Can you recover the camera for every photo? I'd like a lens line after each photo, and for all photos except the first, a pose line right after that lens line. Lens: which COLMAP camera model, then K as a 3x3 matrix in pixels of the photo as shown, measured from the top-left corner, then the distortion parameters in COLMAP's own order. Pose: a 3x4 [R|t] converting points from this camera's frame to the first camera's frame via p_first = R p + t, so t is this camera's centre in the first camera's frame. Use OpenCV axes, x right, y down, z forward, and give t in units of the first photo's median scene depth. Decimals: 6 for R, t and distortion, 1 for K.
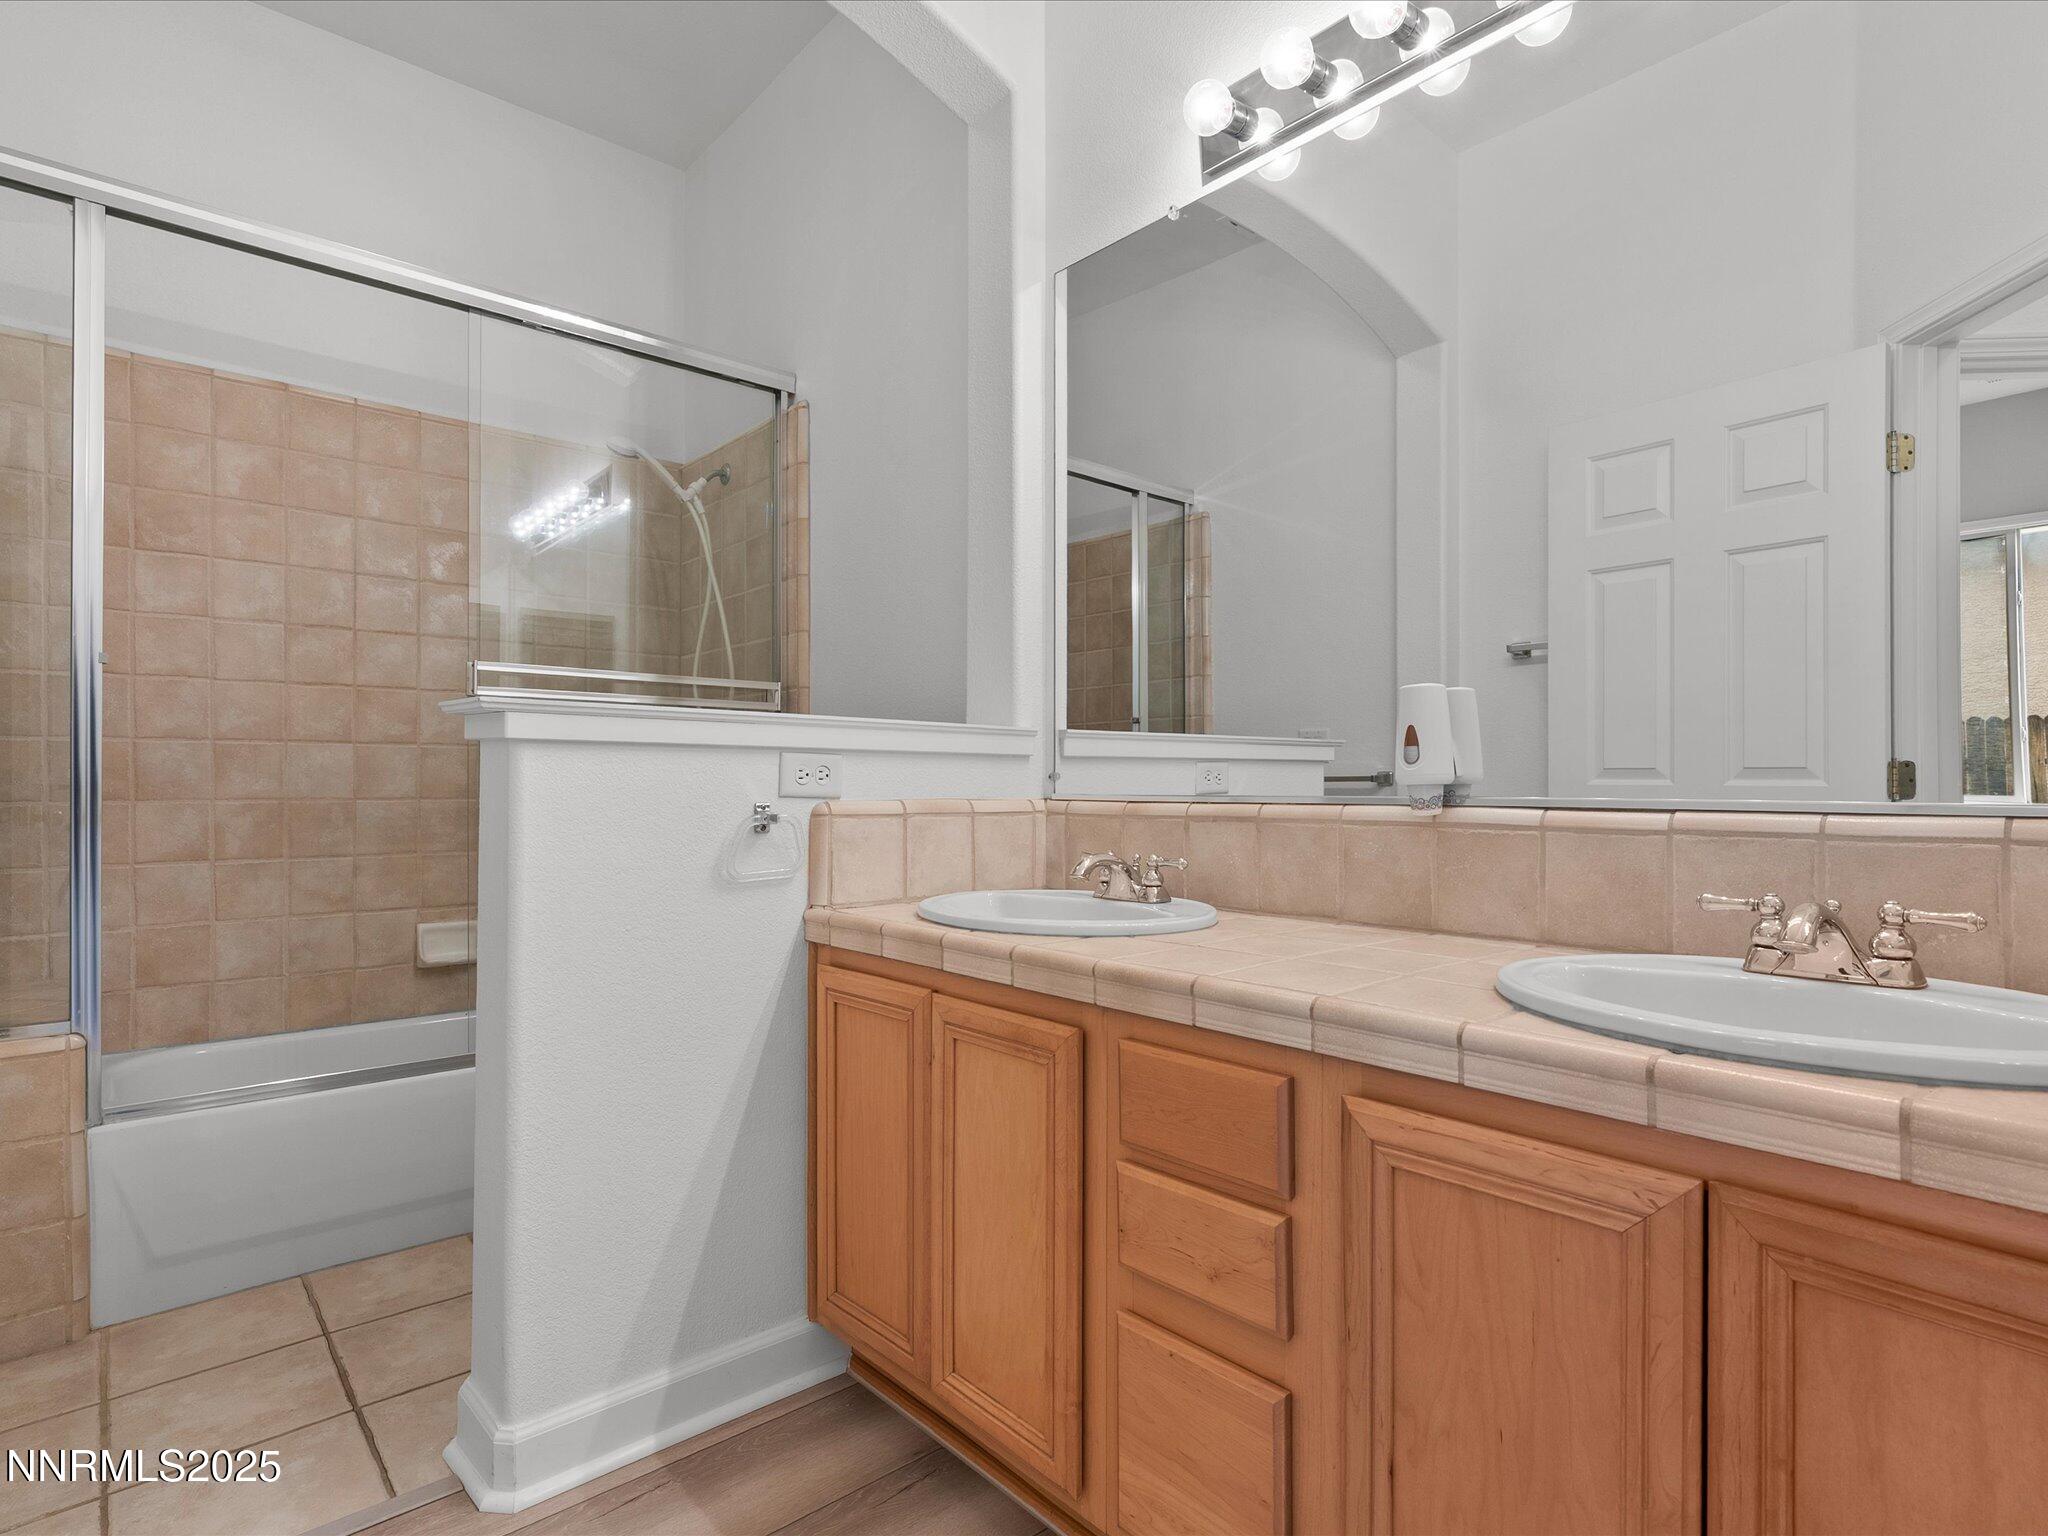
lens RADIAL K [[1059.9, 0, 1027.4], [0, 1059.9, 779.9], [0, 0, 1]] dist [0.000968, 0.000781]
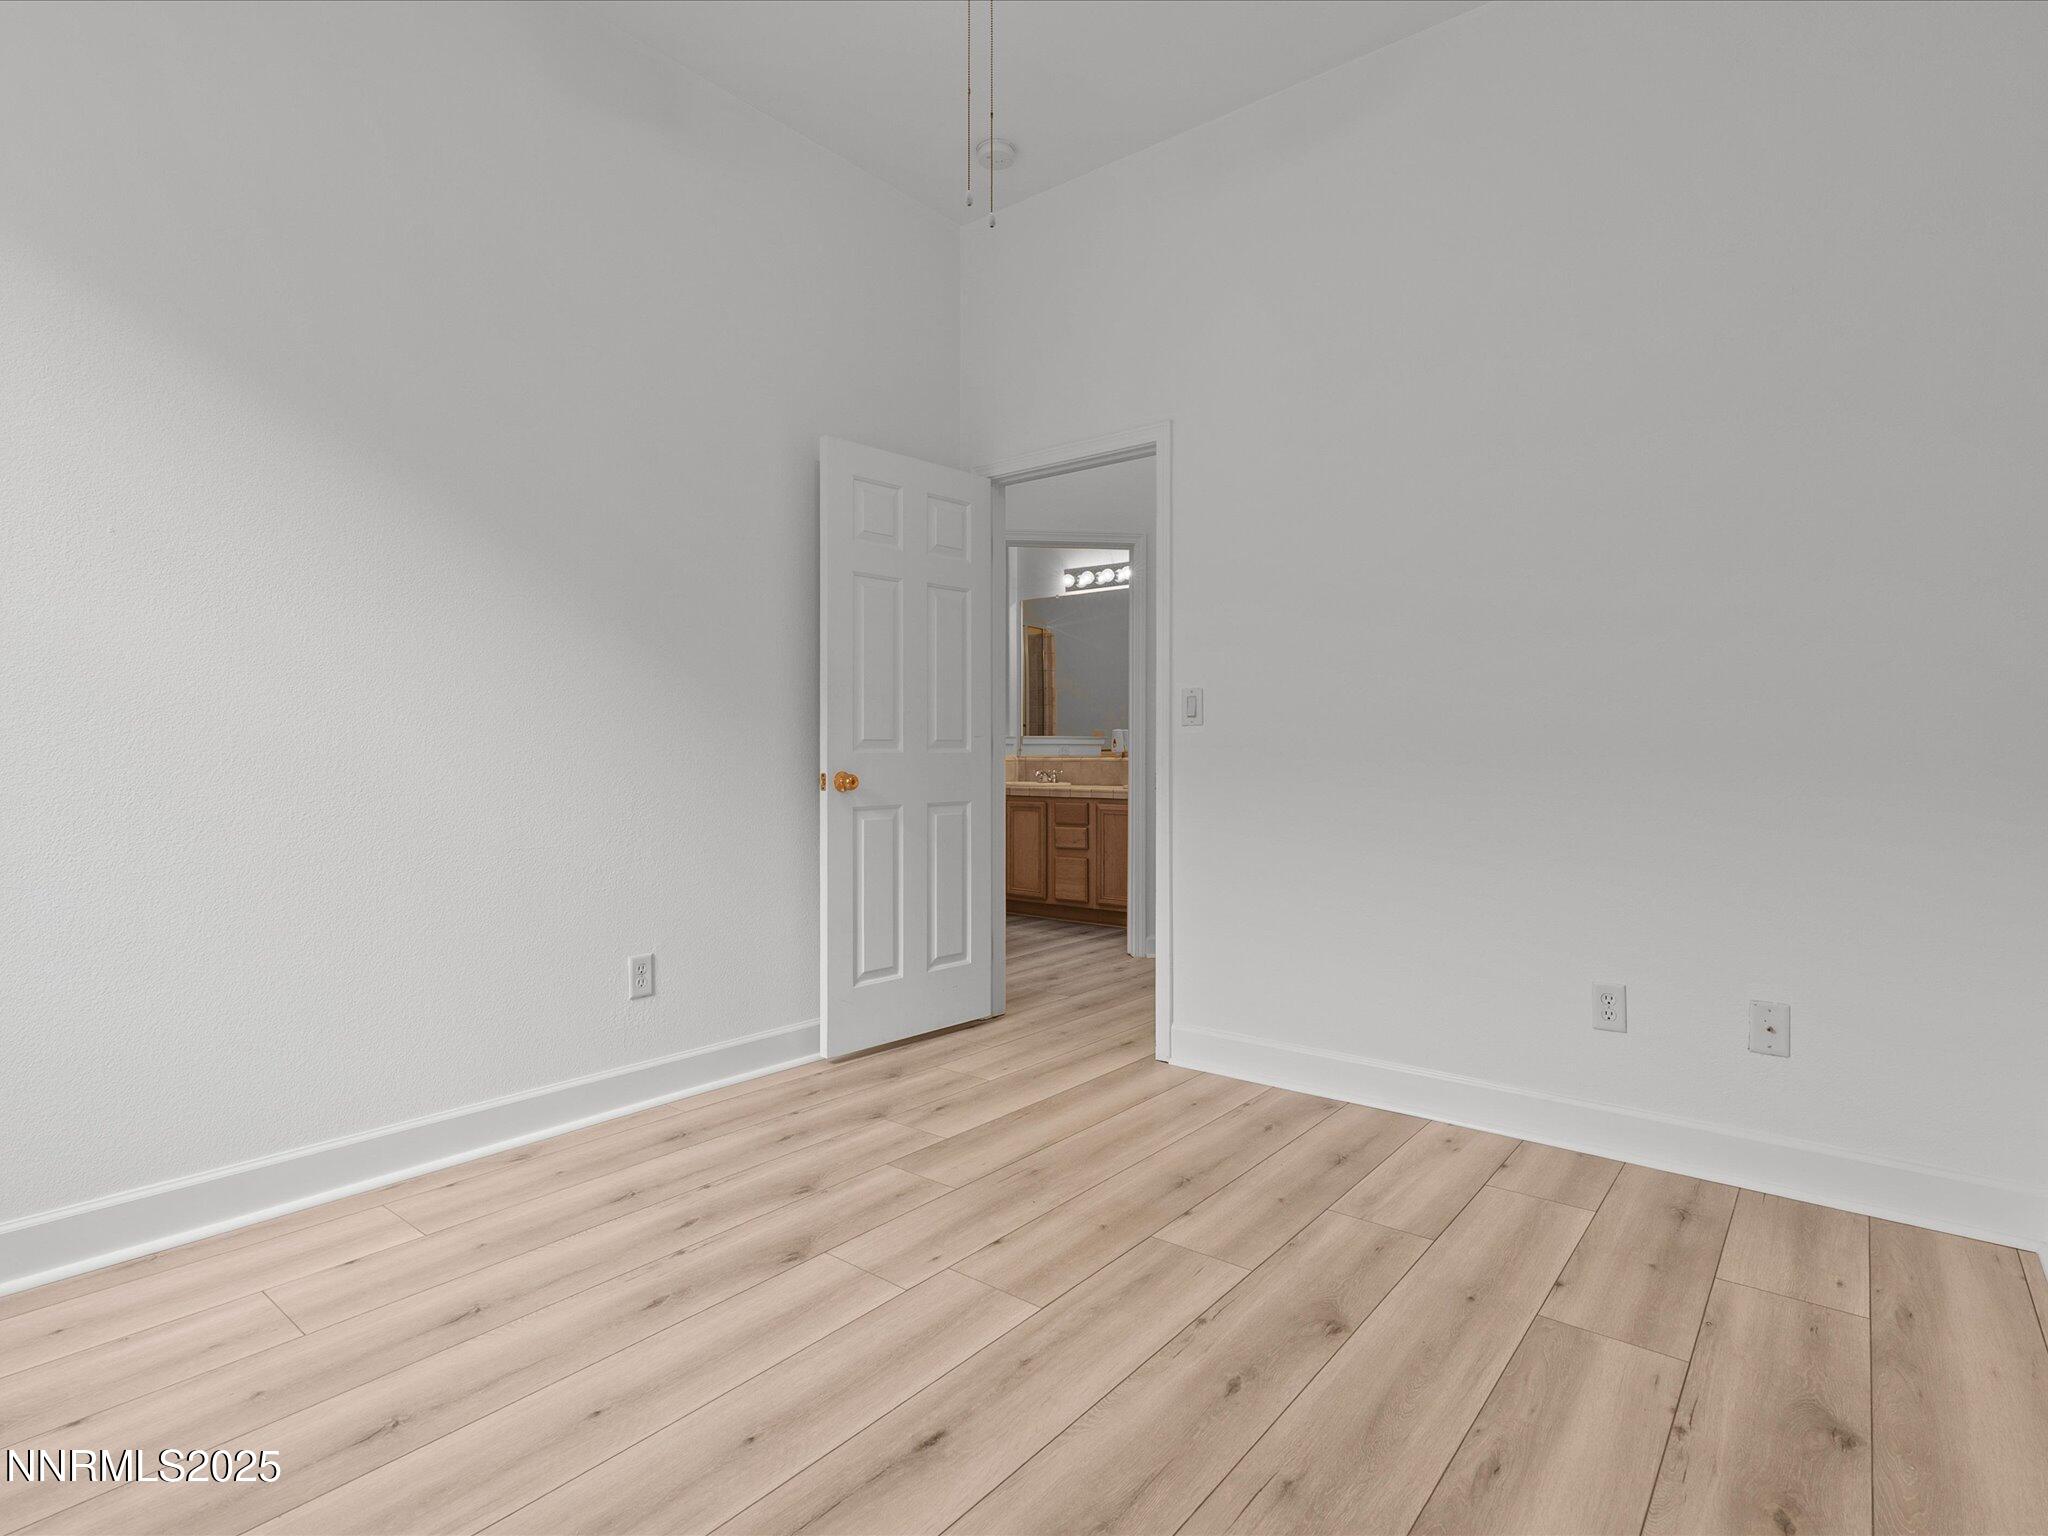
lens RADIAL K [[1043.6, 0, 1024.0], [0, 1043.6, 768.0], [0, 0, 1]] dist [-0.004932, 0.000470]
pose [[0.984150, -0.006568, 0.177214, -0.559396], [0.003491, 0.999838, 0.017672, -0.005632], [-0.177301, -0.016773, 0.984014, -2.303740]]
